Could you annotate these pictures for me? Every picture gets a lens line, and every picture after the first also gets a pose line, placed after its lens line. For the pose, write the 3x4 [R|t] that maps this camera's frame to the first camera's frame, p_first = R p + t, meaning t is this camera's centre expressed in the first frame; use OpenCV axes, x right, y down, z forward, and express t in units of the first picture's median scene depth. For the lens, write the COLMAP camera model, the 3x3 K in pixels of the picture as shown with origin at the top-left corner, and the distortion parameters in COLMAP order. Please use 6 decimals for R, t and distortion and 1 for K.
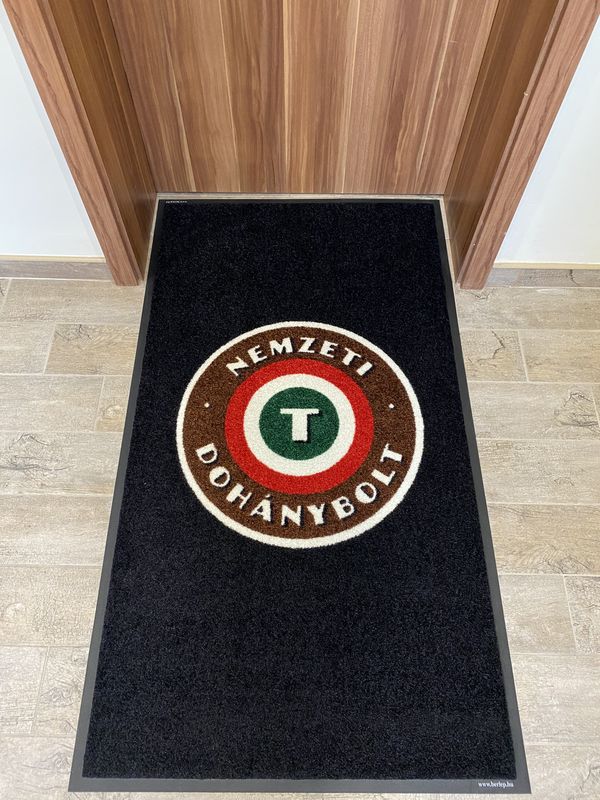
lens RADIAL K [[609.6, 0, 297.9], [0, 609.6, 398.6], [0, 0, 1]] dist [0.015444, -0.024047]
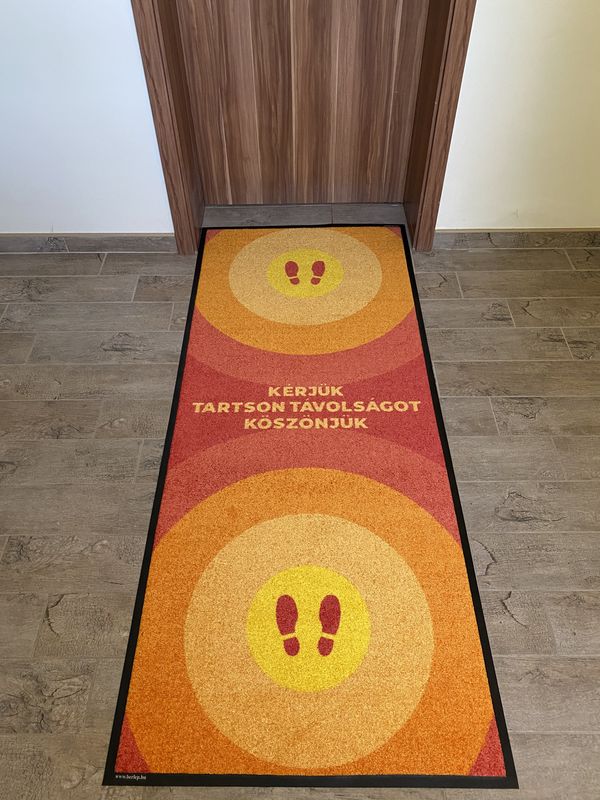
lens RADIAL K [[609.6, 0, 297.7], [0, 609.6, 397.3], [0, 0, 1]] dist [0.015444, -0.024047]
pose [[0.999732, -0.023001, -0.002716, -0.021432], [0.021868, 0.976034, -0.216515, 0.530653], [0.007631, 0.216397, 0.976276, -0.392547]]
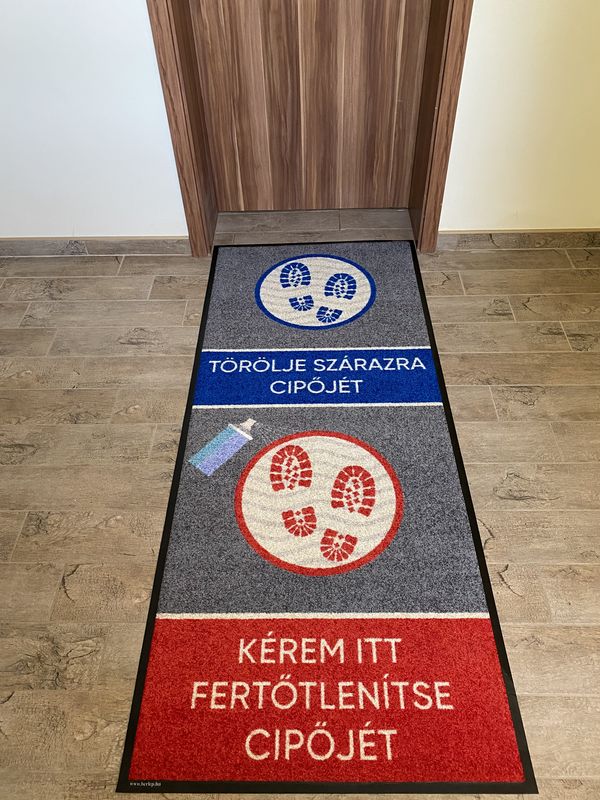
lens RADIAL K [[609.6, 0, 298.8], [0, 609.6, 397.5], [0, 0, 1]] dist [0.015444, -0.024047]
pose [[0.999407, -0.022727, -0.025872, -0.002655], [0.015443, 0.967301, -0.253159, 0.617099], [0.030780, 0.252610, 0.967079, -0.427695]]
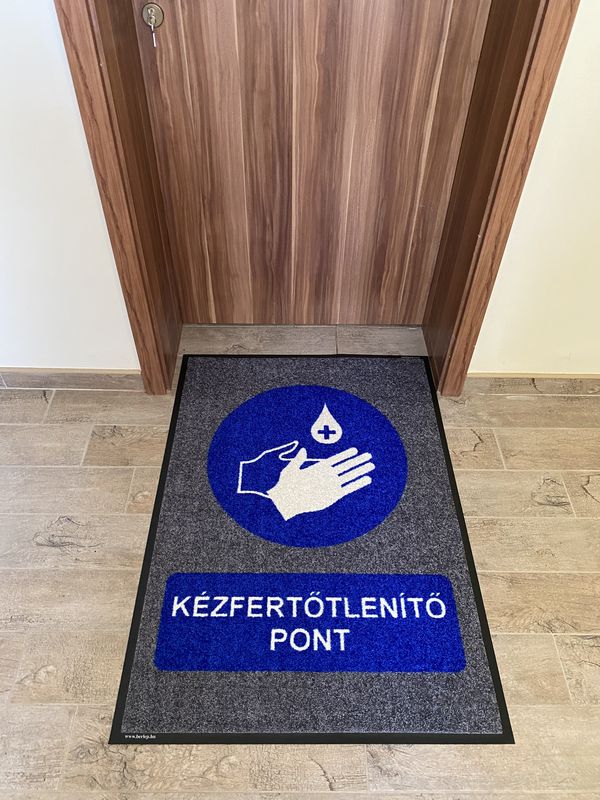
lens RADIAL K [[609.6, 0, 298.3], [0, 609.6, 396.8], [0, 0, 1]] dist [0.015444, -0.024047]
pose [[0.999775, -0.004586, 0.020696, -0.037431], [0.009843, 0.965107, -0.261670, 0.142039], [-0.018774, 0.261815, 0.964936, -0.141196]]
